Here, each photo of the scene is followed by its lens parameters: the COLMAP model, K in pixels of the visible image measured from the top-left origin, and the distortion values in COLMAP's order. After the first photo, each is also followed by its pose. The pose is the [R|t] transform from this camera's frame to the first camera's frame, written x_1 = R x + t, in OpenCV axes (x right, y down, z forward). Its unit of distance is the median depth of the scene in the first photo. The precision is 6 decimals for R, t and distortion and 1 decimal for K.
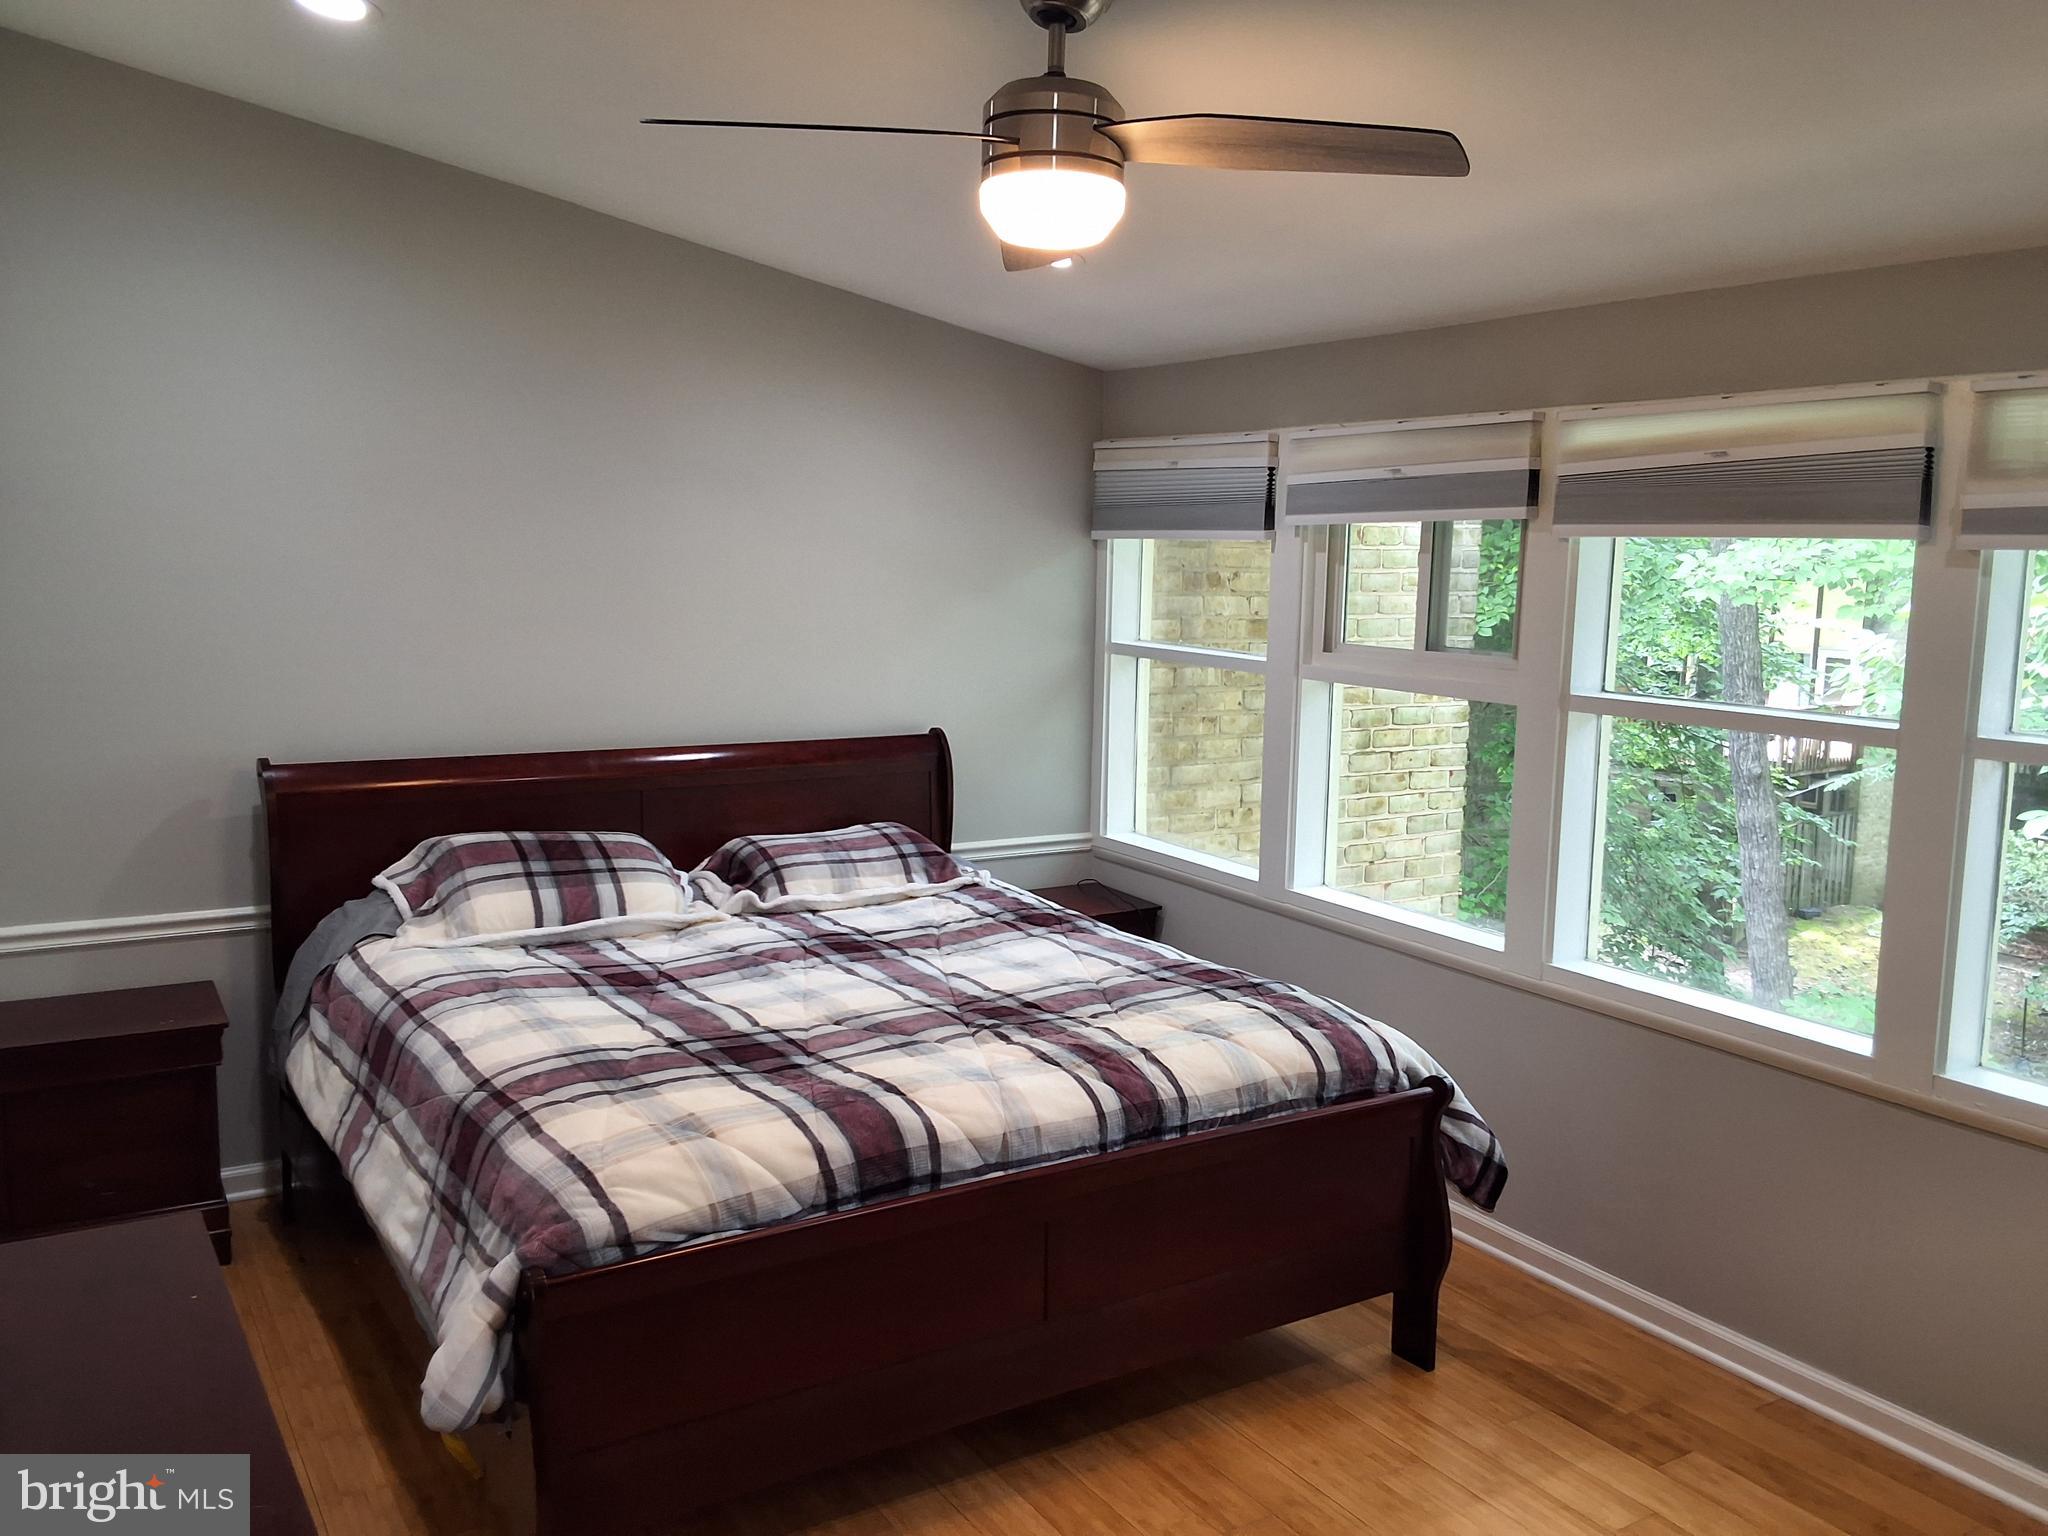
lens RADIAL K [[1671.3, 0, 1005.1], [0, 1671.3, 773.9], [0, 0, 1]] dist [0.143509, -0.241580]
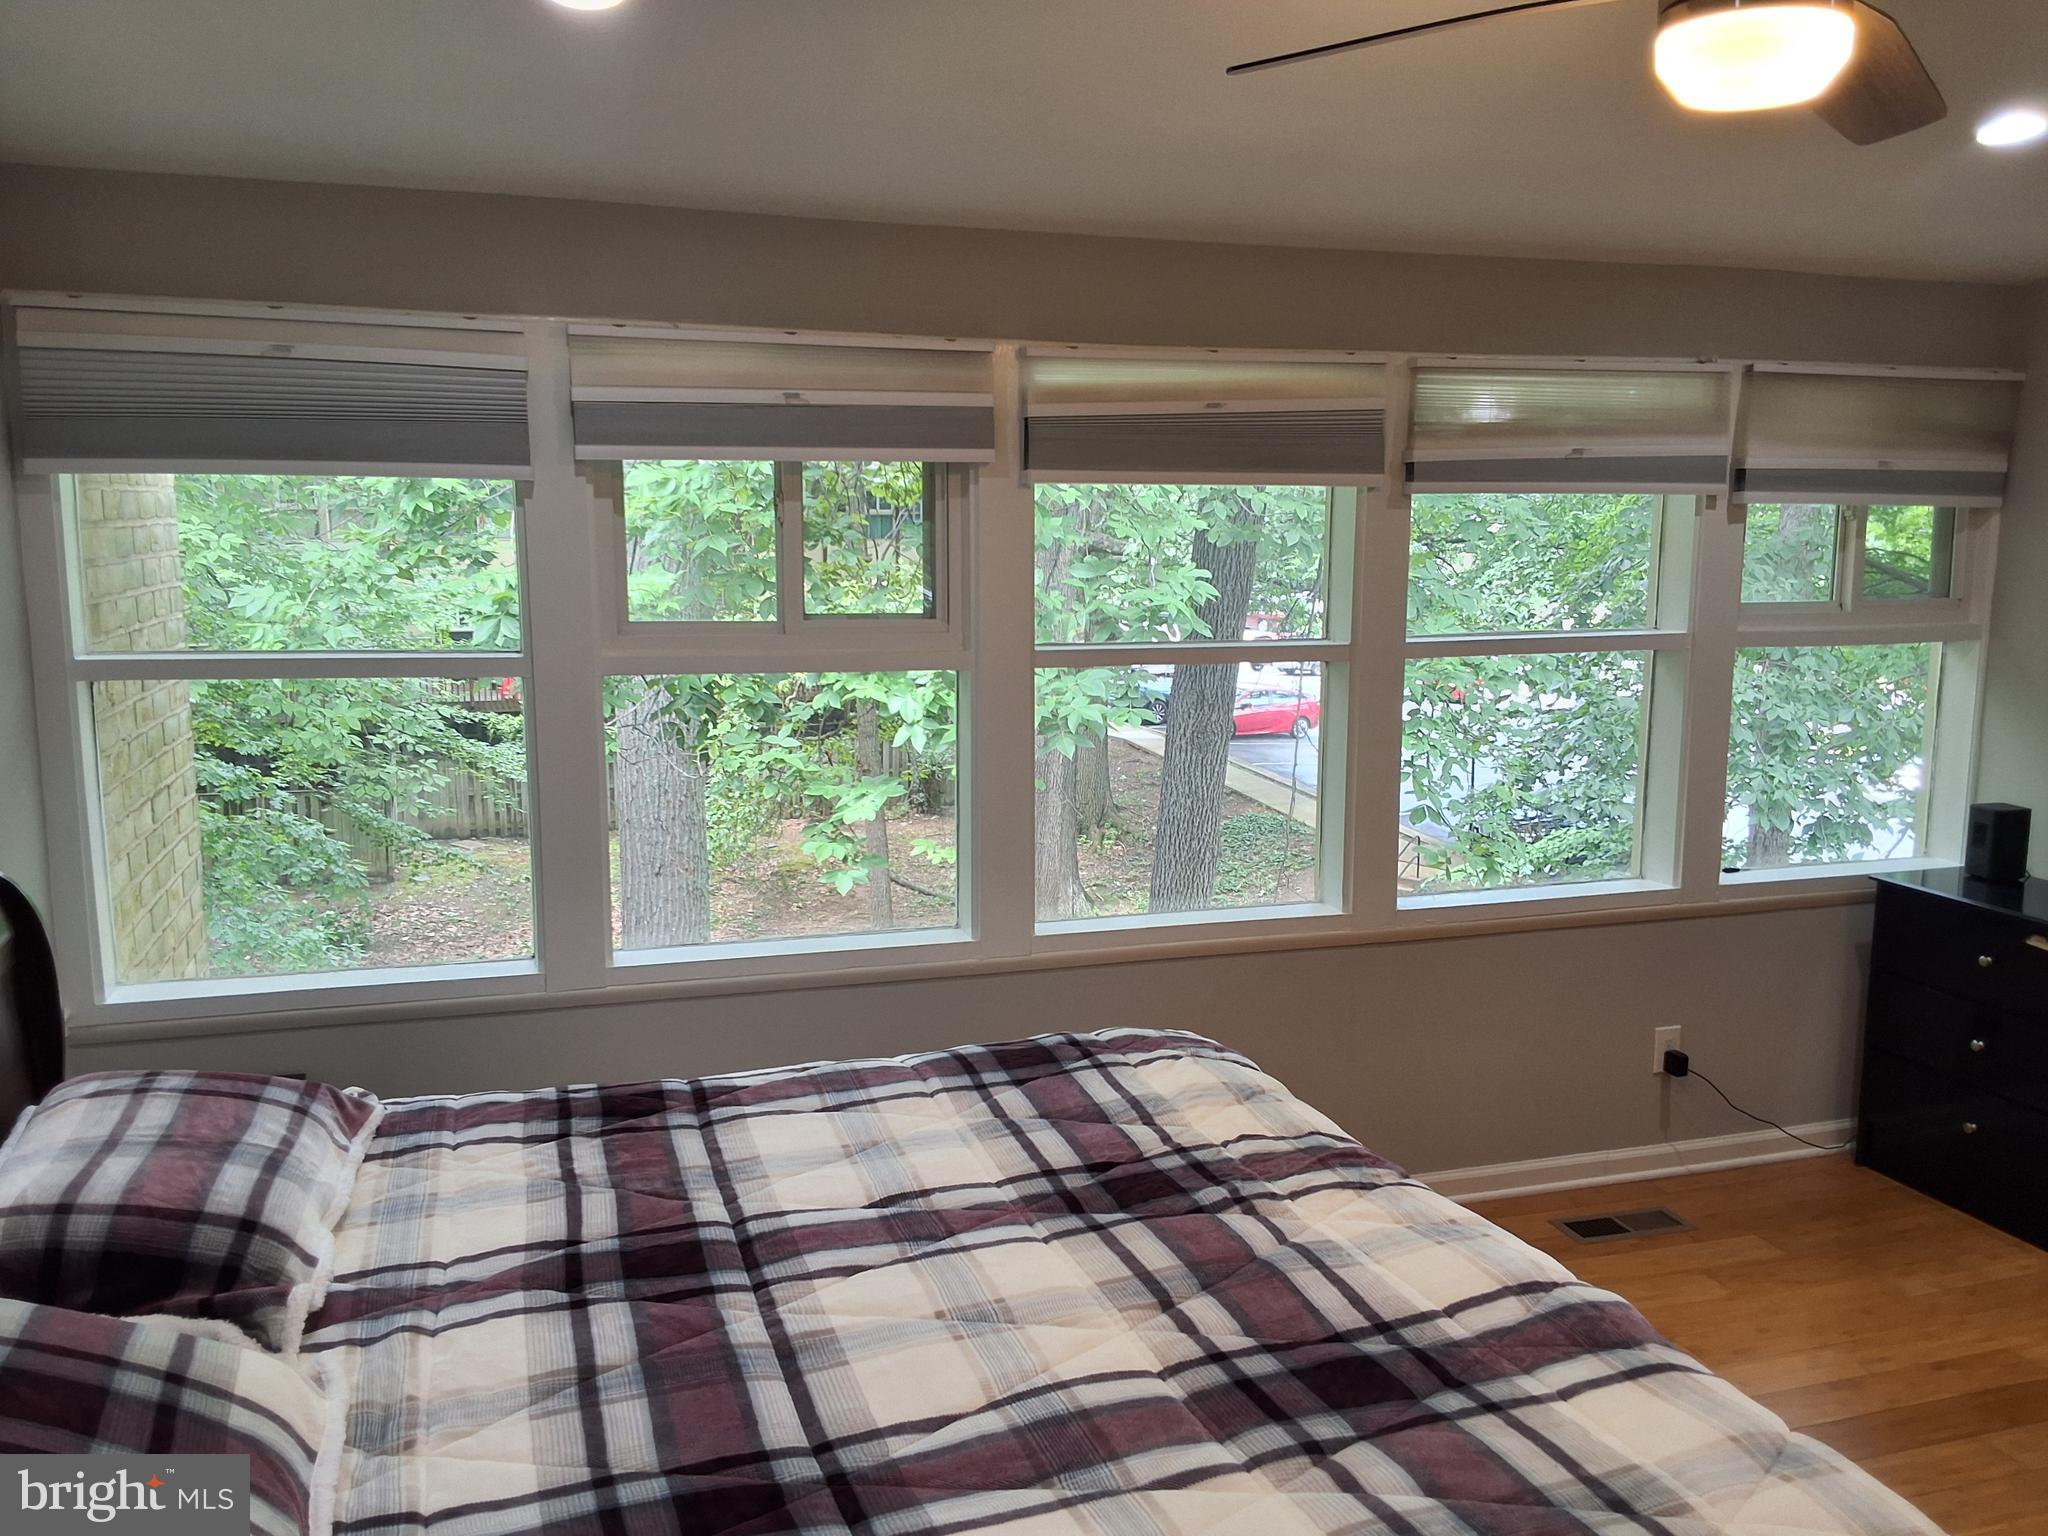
lens RADIAL K [[1671.3, 0, 1005.1], [0, 1671.3, 773.9], [0, 0, 1]] dist [0.143509, -0.241580]
pose [[0.226516, -0.163184, 0.960240, -0.569013], [0.130963, 0.982016, 0.135991, -0.106580], [-0.965163, 0.094951, 0.243813, 0.778357]]
